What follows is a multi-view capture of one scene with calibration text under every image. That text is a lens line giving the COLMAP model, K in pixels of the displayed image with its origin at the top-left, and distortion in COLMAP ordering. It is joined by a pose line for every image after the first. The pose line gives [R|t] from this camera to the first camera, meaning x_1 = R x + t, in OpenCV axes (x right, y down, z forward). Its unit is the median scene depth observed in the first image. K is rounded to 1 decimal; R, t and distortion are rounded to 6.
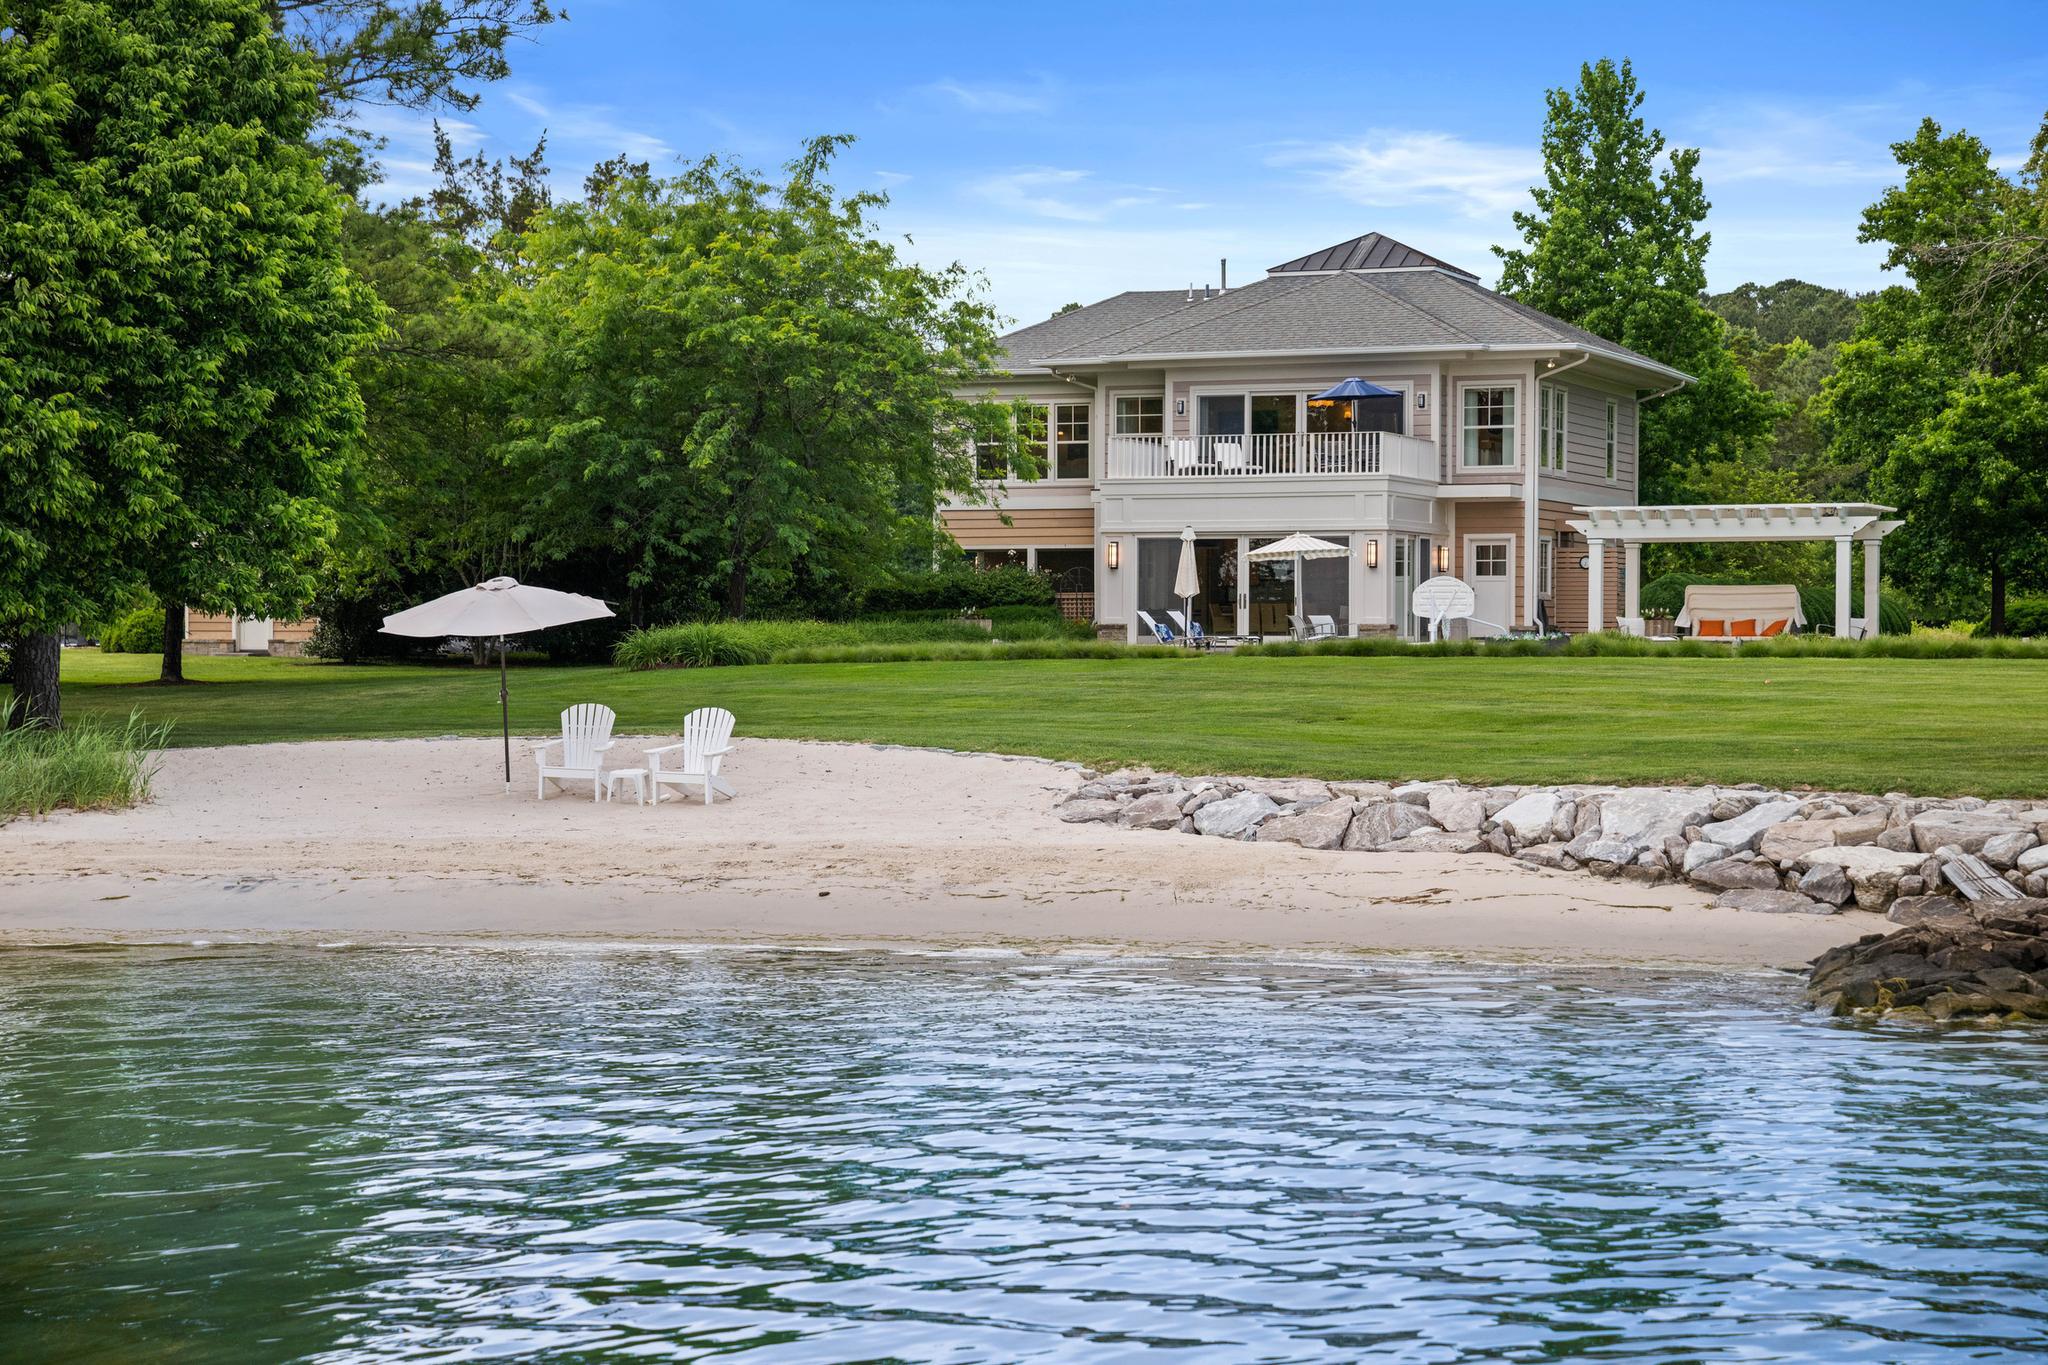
lens RADIAL K [[4138.7, 0, 1026.1], [0, 4138.7, 682.1], [0, 0, 1]] dist [0.583149, 0.000000]
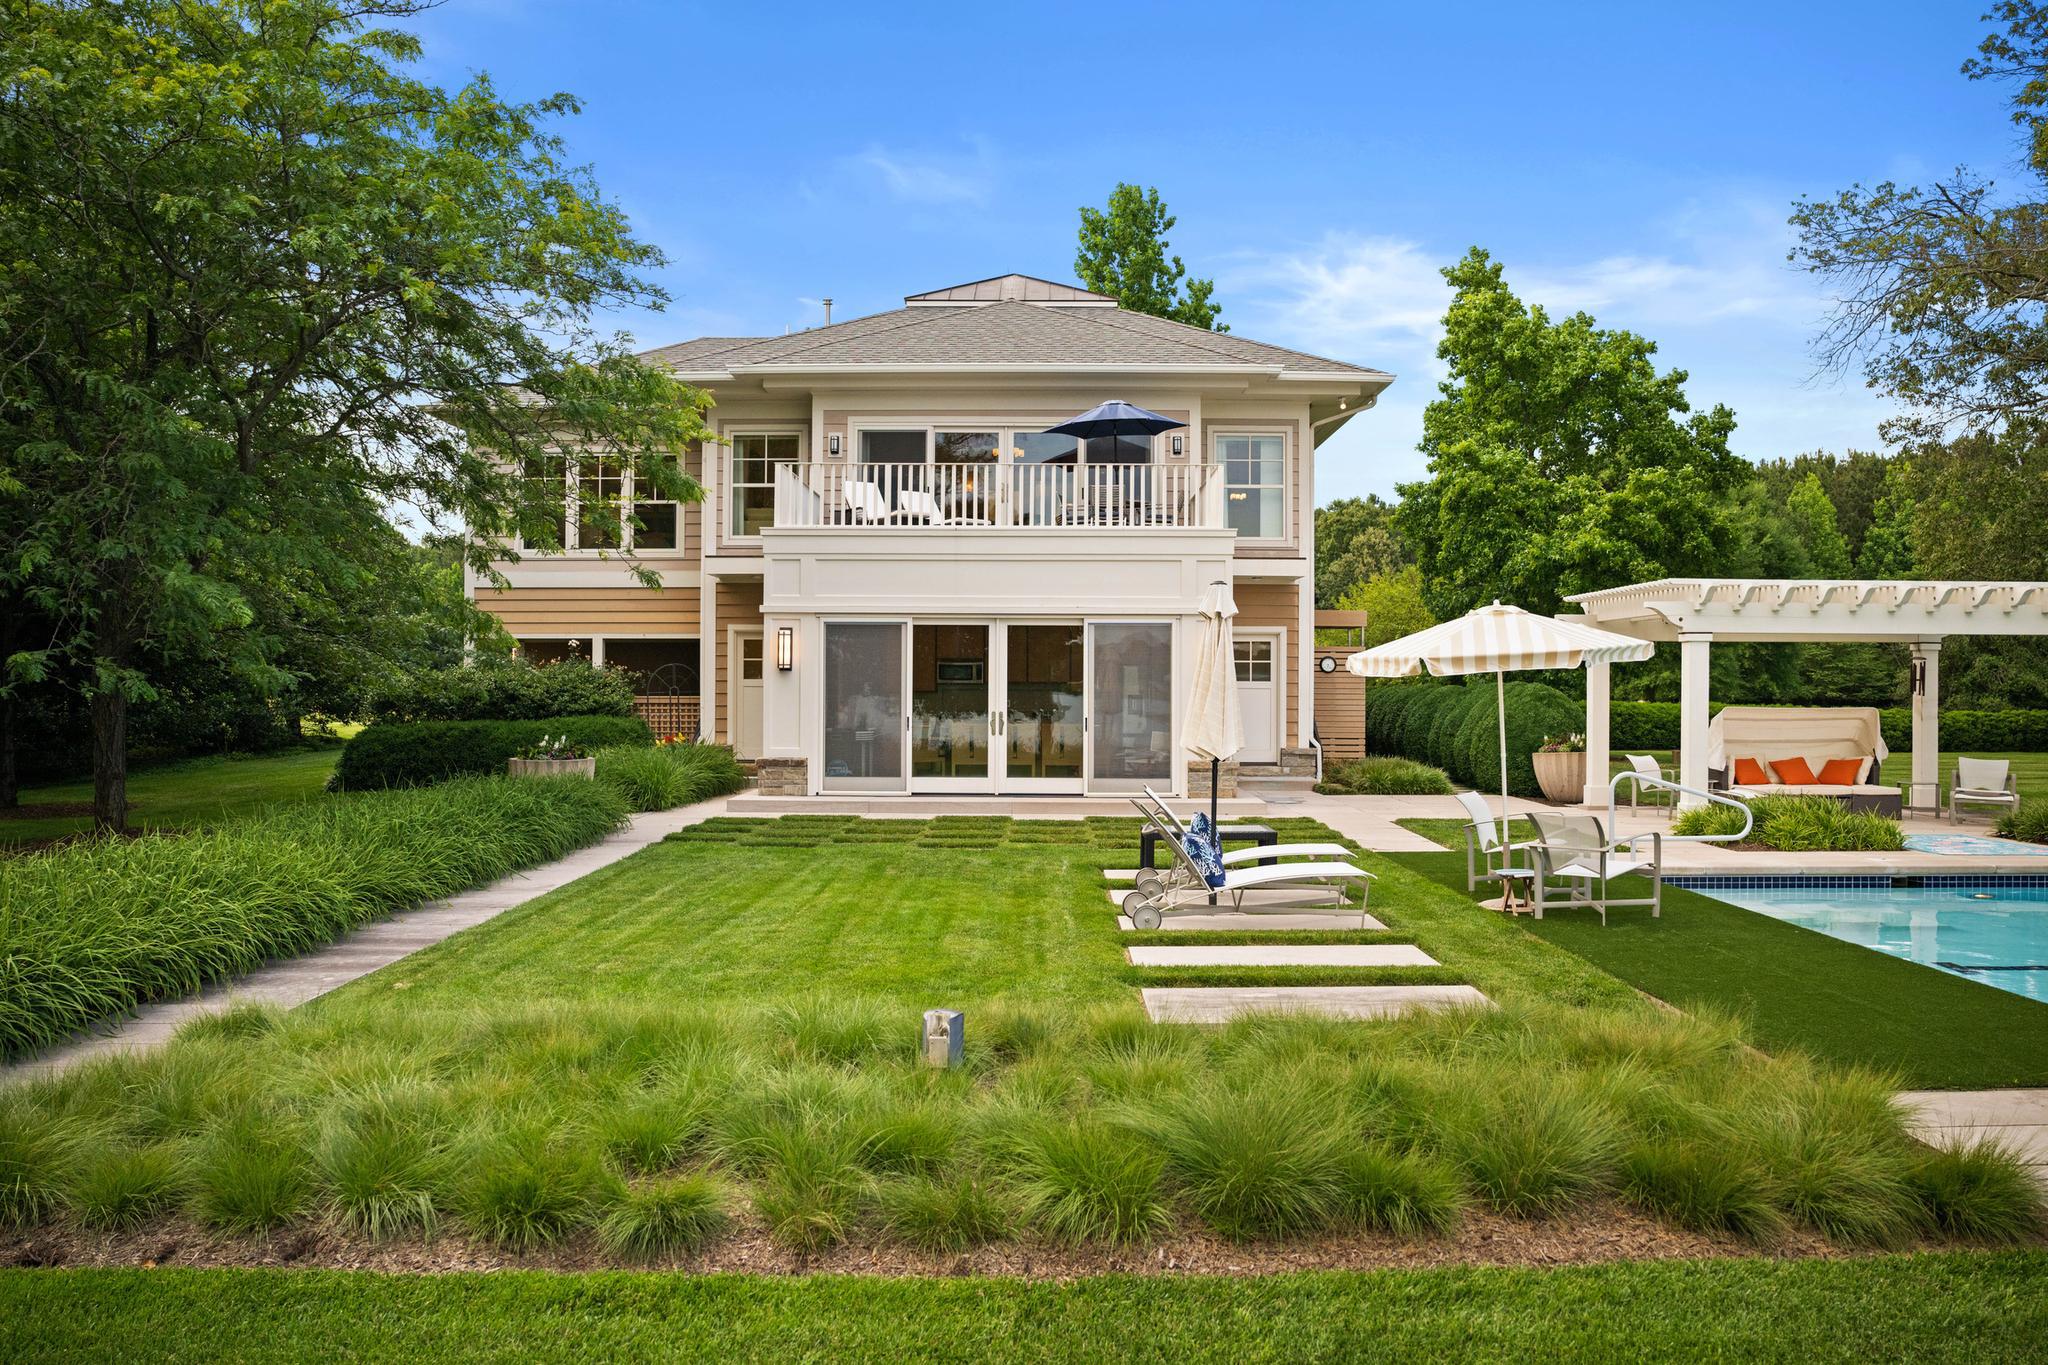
lens RADIAL K [[1581.6, 0, 1038.0], [0, 1581.6, 686.6], [0, 0, 1]] dist [-0.044508, -0.001115]
pose [[0.936487, 0.001920, 0.350697, -0.026073], [0.000870, 0.999969, -0.007797, -0.022108], [-0.350701, 0.007607, 0.936457, 0.733984]]
